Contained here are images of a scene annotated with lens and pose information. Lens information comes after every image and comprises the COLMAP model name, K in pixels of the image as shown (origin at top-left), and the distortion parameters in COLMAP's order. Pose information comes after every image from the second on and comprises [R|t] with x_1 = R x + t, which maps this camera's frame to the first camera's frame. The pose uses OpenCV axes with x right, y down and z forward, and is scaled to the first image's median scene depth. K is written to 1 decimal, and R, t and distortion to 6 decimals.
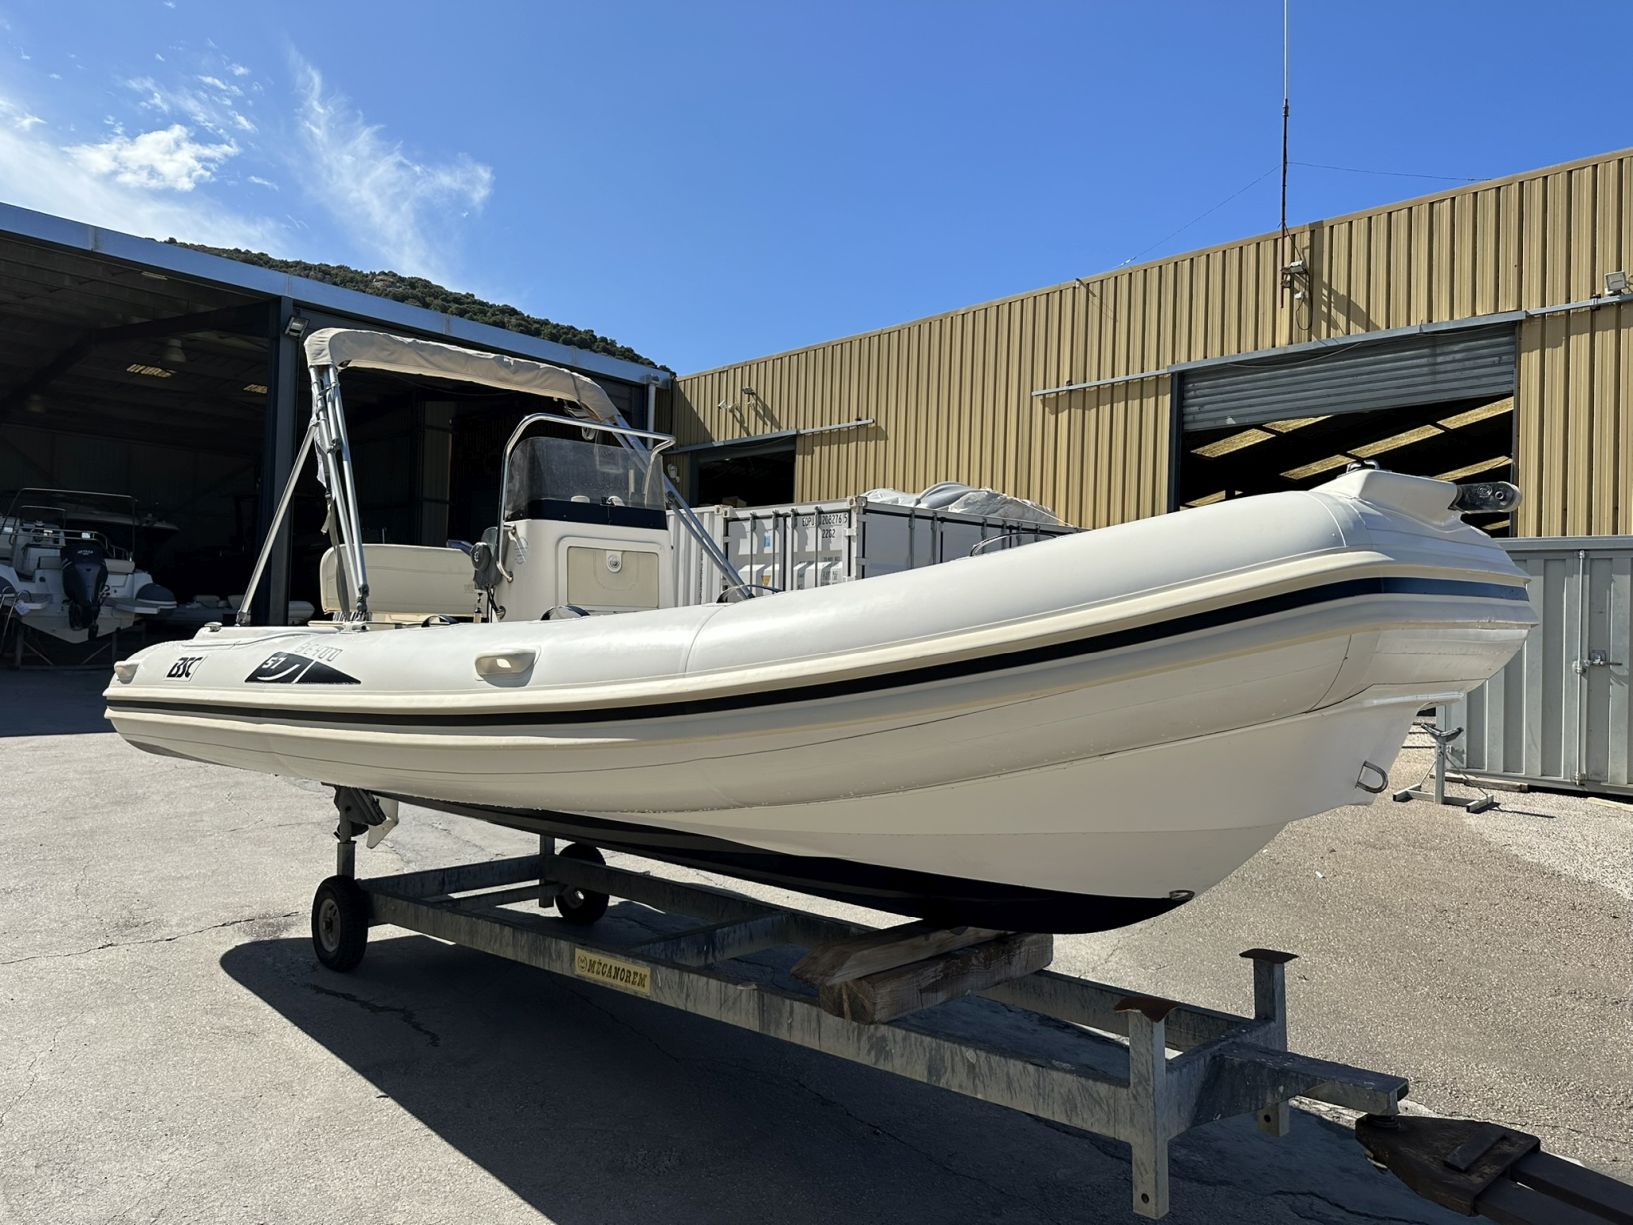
lens RADIAL K [[1155.6, 0, 816.5], [0, 1155.6, 612.5], [0, 0, 1]] dist [-0.000320, 0.007360]
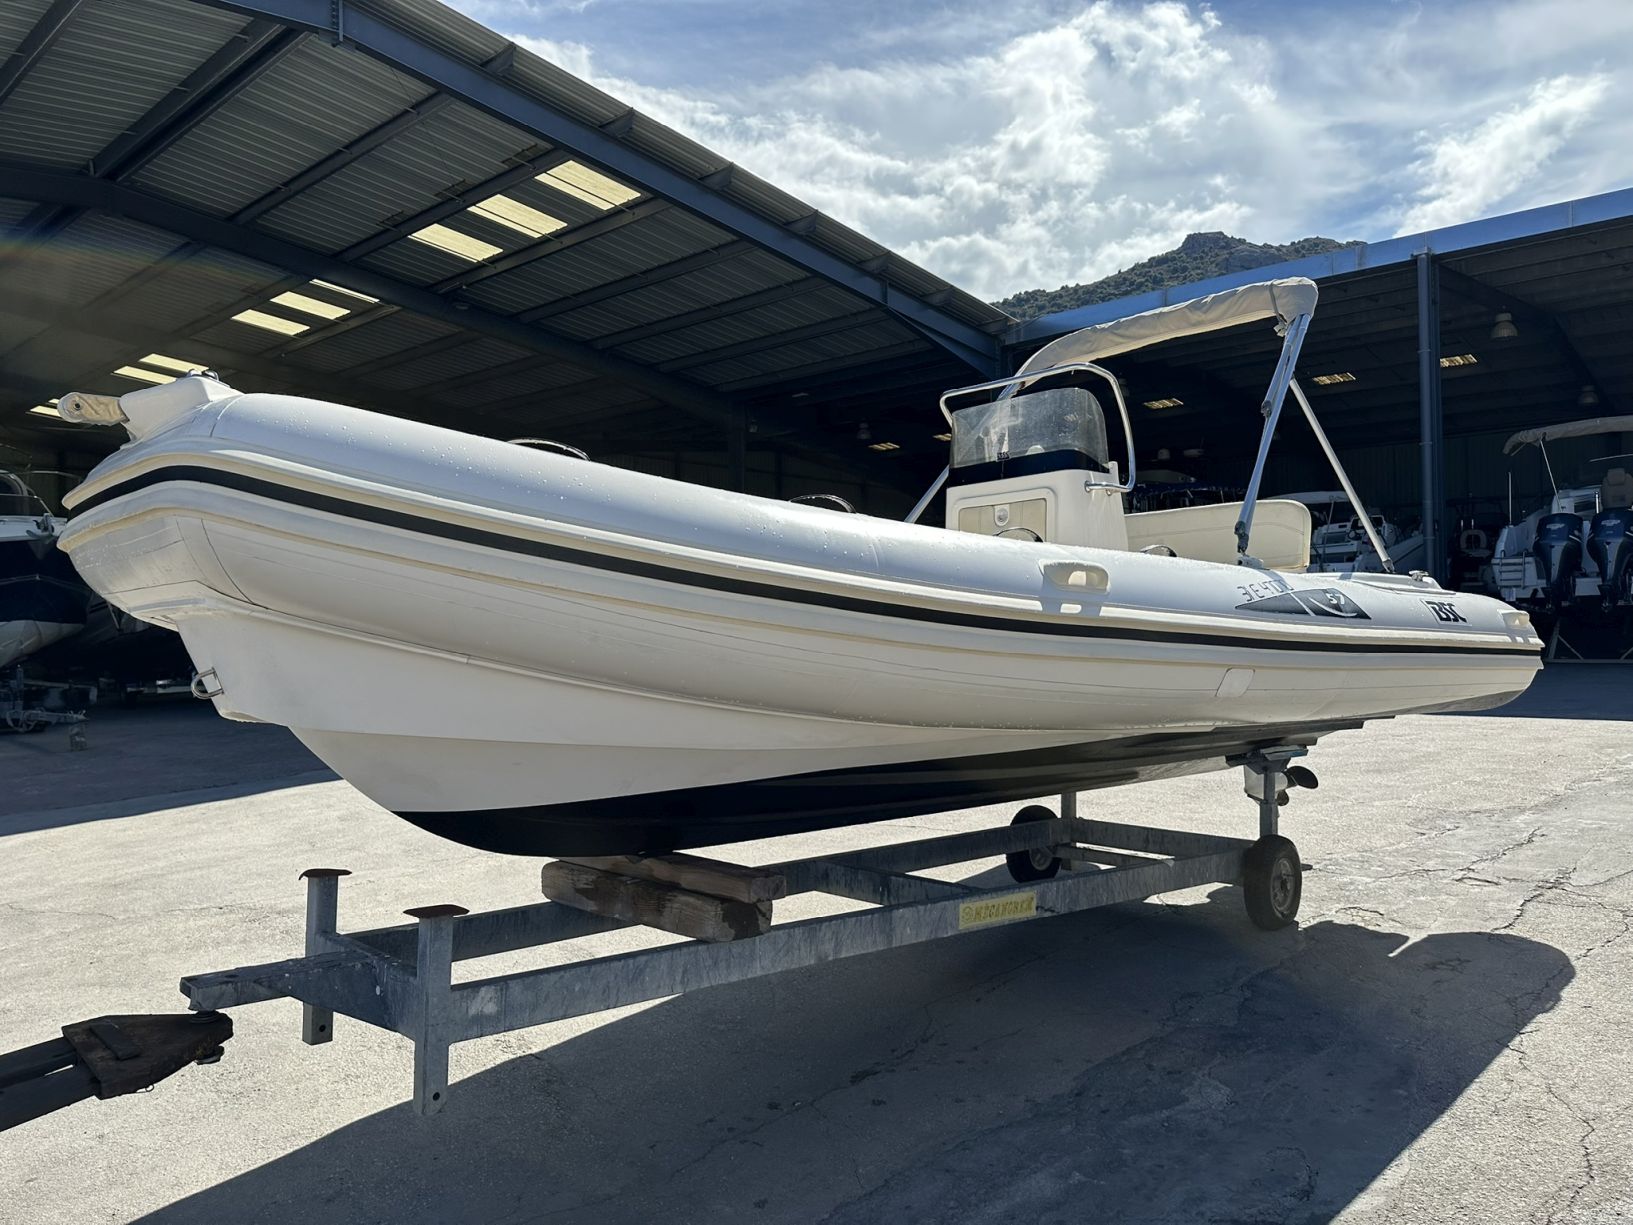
lens RADIAL K [[1155.6, 0, 816.5], [0, 1155.6, 612.5], [0, 0, 1]] dist [-0.000320, 0.007360]
pose [[-0.001819, -0.051796, -0.998656, 0.687166], [0.043476, 0.997709, -0.051826, 0.070830], [0.999053, -0.043512, 0.000437, 0.717437]]
